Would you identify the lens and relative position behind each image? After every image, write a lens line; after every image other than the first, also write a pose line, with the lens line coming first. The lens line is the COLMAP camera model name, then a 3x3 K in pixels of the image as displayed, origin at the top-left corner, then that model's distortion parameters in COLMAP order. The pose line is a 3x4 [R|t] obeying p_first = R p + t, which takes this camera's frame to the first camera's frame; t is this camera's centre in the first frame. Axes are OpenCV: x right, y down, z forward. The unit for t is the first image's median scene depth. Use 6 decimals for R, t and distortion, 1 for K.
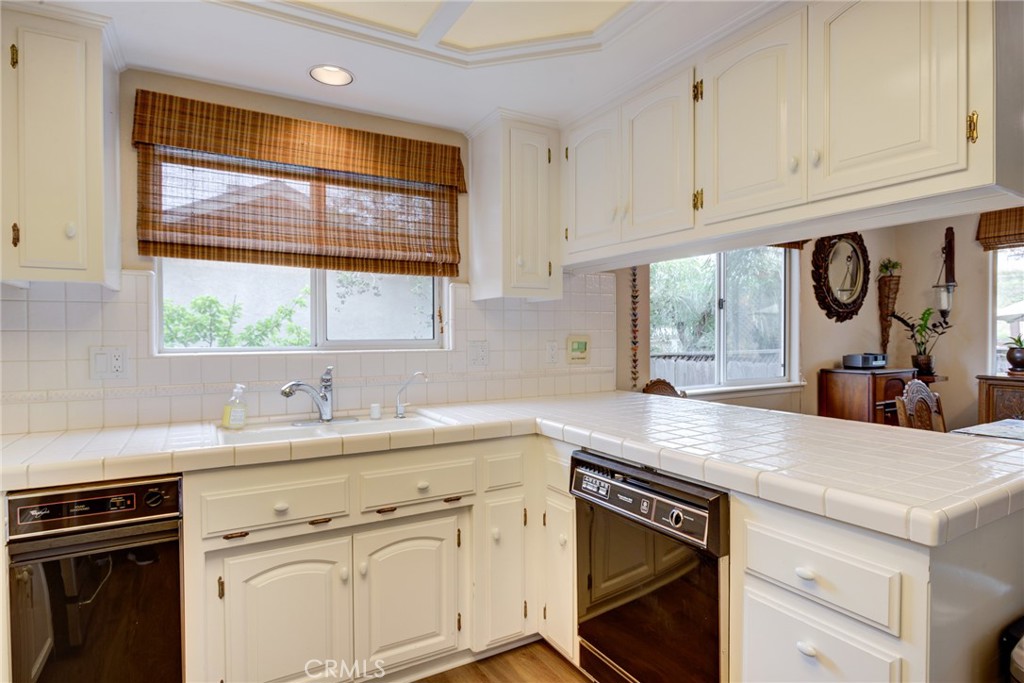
lens RADIAL K [[558.6, 0, 512.0], [0, 558.6, 341.5], [0, 0, 1]] dist [-0.004383, -0.000754]
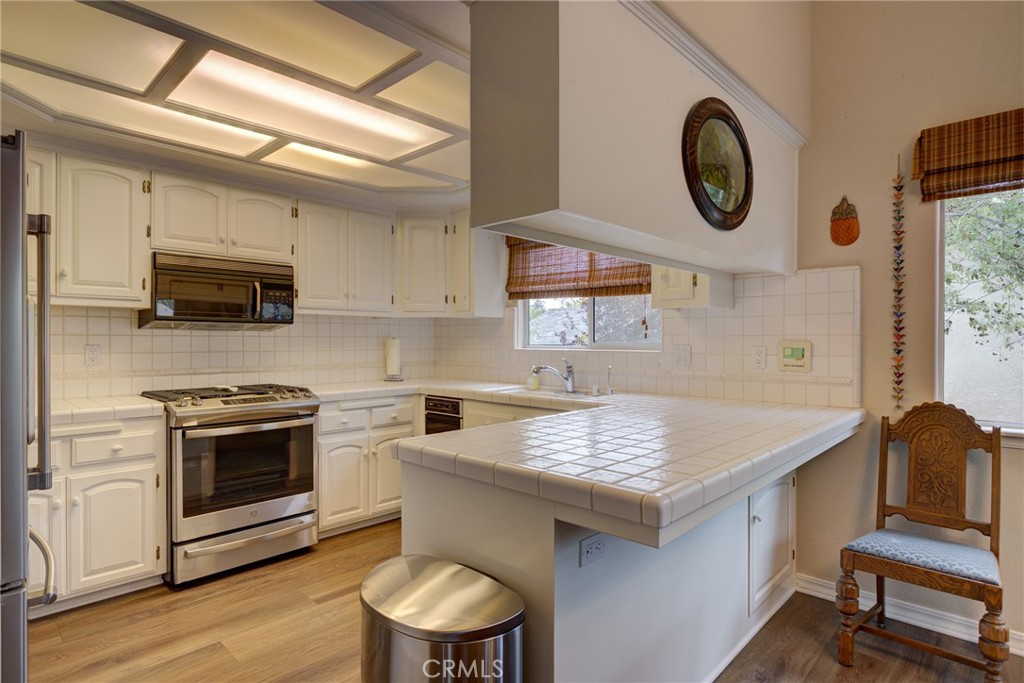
lens RADIAL K [[537.8, 0, 512.0], [0, 537.8, 341.5], [0, 0, 1]] dist [-0.002848, -0.001520]
pose [[0.274939, 0.005602, -0.961445, 0.837995], [-0.014283, 0.999896, 0.001742, -0.004557], [0.961355, 0.013253, 0.274991, 0.307704]]
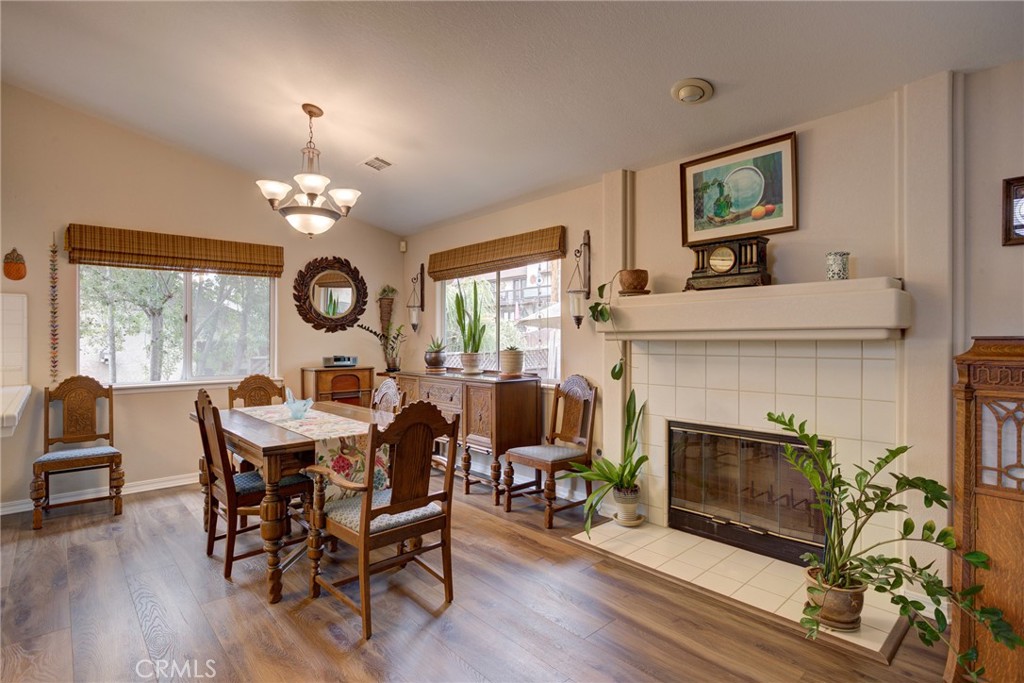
lens RADIAL K [[511.1, 0, 512.0], [0, 511.1, 341.5], [0, 0, 1]] dist [0.000463, -0.000010]
pose [[0.977222, 0.000435, 0.212218, 1.079644], [0.002348, 0.999915, -0.012861, 0.005698], [-0.212205, 0.013066, 0.977138, -0.415708]]
